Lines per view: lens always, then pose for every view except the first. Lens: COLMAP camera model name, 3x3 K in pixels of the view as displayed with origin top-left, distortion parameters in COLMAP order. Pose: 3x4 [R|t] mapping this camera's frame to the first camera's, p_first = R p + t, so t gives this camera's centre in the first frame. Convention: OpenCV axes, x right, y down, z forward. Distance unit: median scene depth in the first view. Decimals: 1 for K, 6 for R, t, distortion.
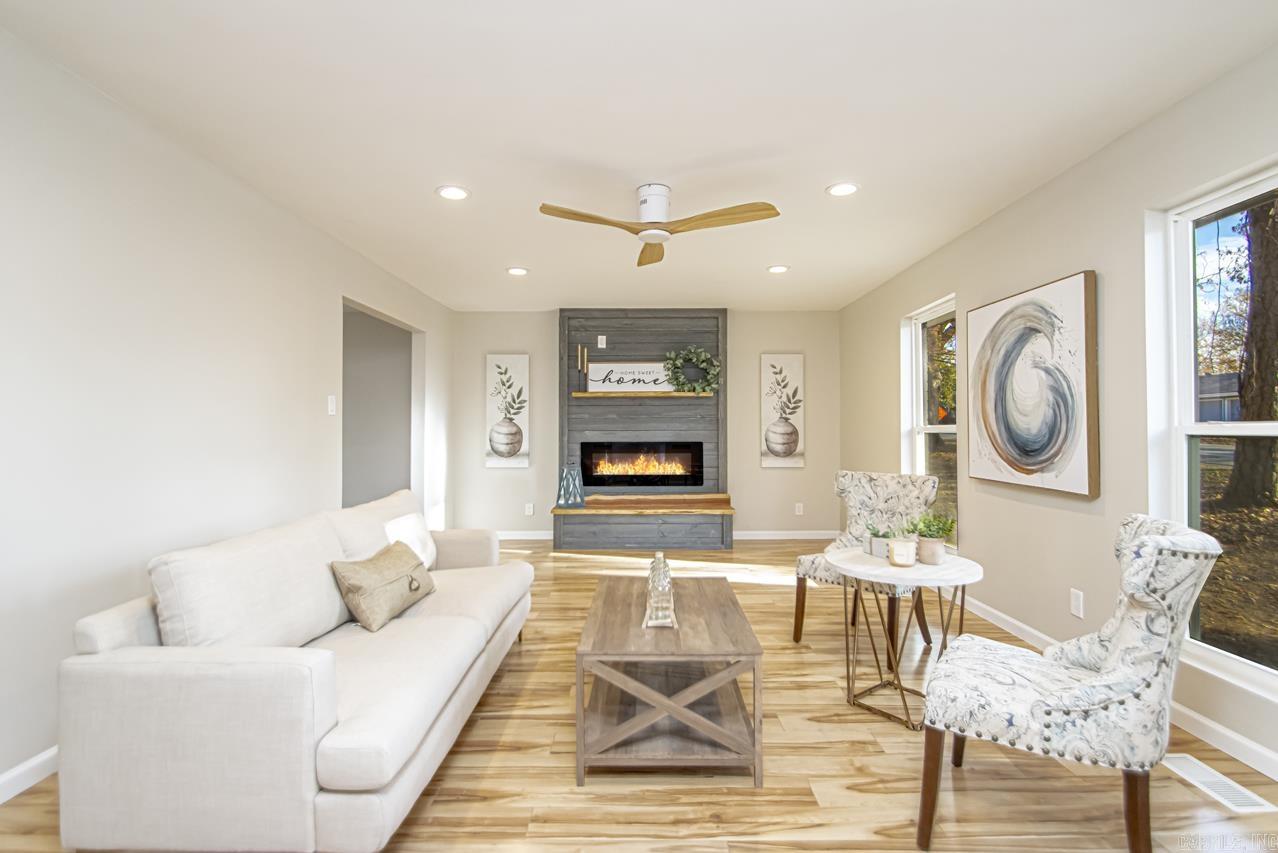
lens RADIAL K [[640.2, 0, 619.5], [0, 640.2, 425.8], [0, 0, 1]] dist [0.118537, -0.000041]
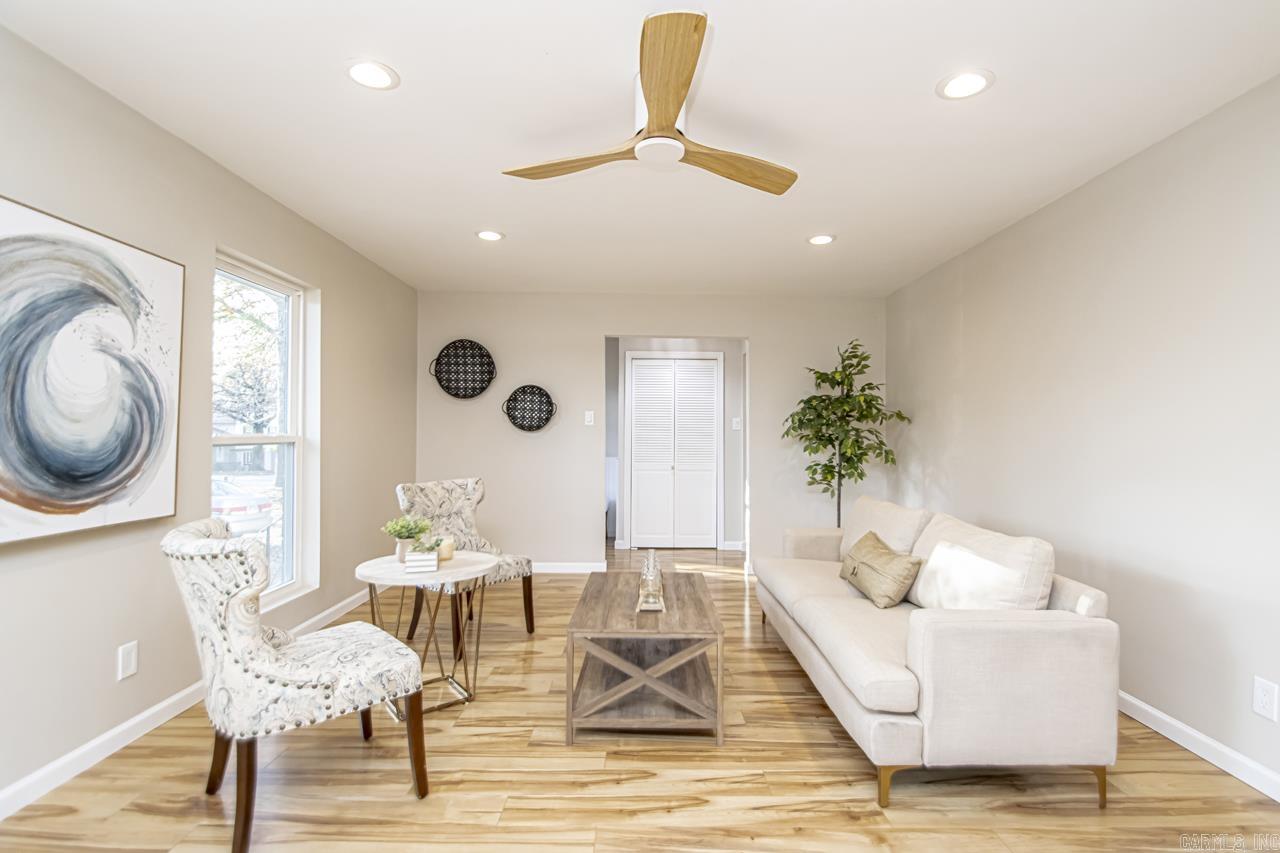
lens RADIAL K [[604.6, 0, 648.8], [0, 604.6, 423.1], [0, 0, 1]] dist [-0.000212, -0.000242]
pose [[-0.998765, -0.002094, -0.049641, 0.099044], [-0.000917, 0.999718, -0.023726, -0.000331], [0.049677, -0.023651, -0.998485, 1.700919]]
